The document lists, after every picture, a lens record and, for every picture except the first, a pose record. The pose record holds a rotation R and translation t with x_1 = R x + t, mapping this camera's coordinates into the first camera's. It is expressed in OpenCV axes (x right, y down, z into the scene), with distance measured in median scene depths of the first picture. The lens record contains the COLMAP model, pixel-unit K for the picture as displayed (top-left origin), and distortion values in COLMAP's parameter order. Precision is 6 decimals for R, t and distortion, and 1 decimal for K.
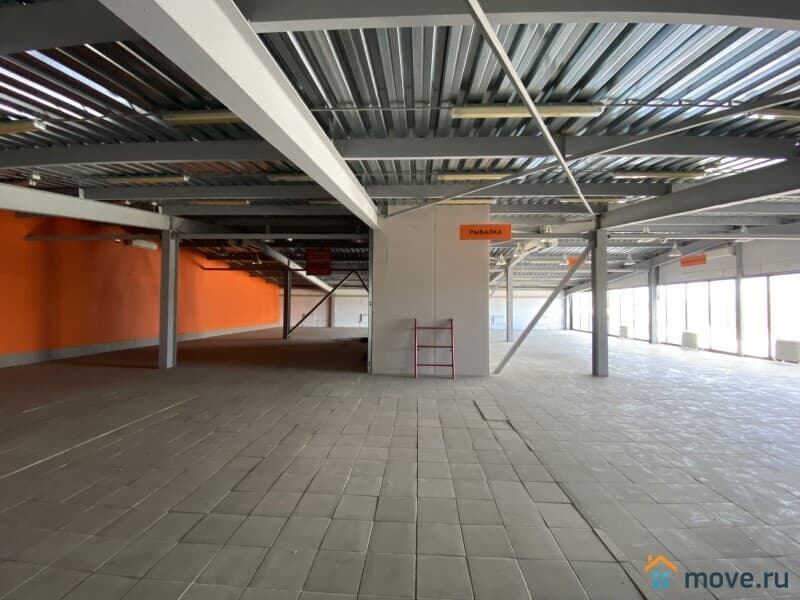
lens RADIAL K [[327.5, 0, 398.2], [0, 327.5, 297.8], [0, 0, 1]] dist [-0.010867, -0.006399]
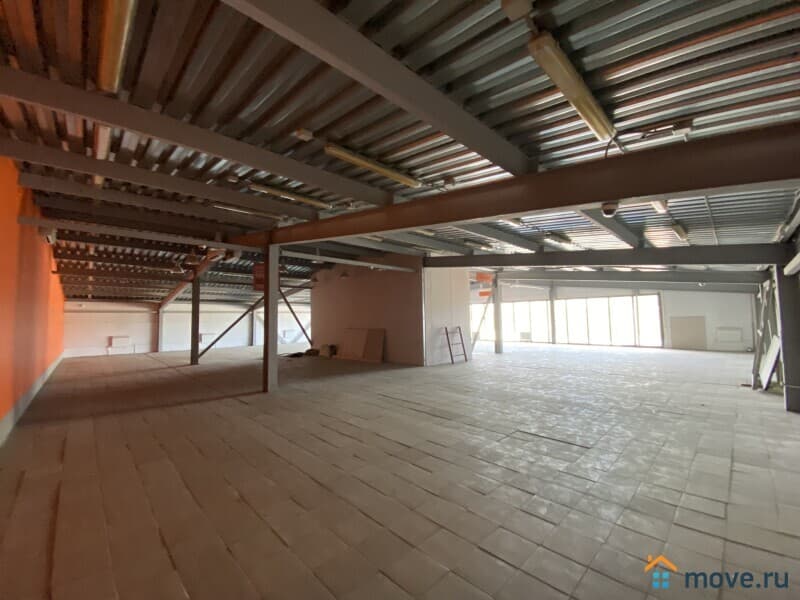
lens RADIAL K [[327.5, 0, 401.5], [0, 327.5, 300.4], [0, 0, 1]] dist [-0.010867, -0.006399]
pose [[0.689350, 0.019488, 0.724166, -0.587880], [0.007060, 0.999410, -0.033615, -0.006188], [-0.724394, 0.028285, 0.688806, 0.036116]]
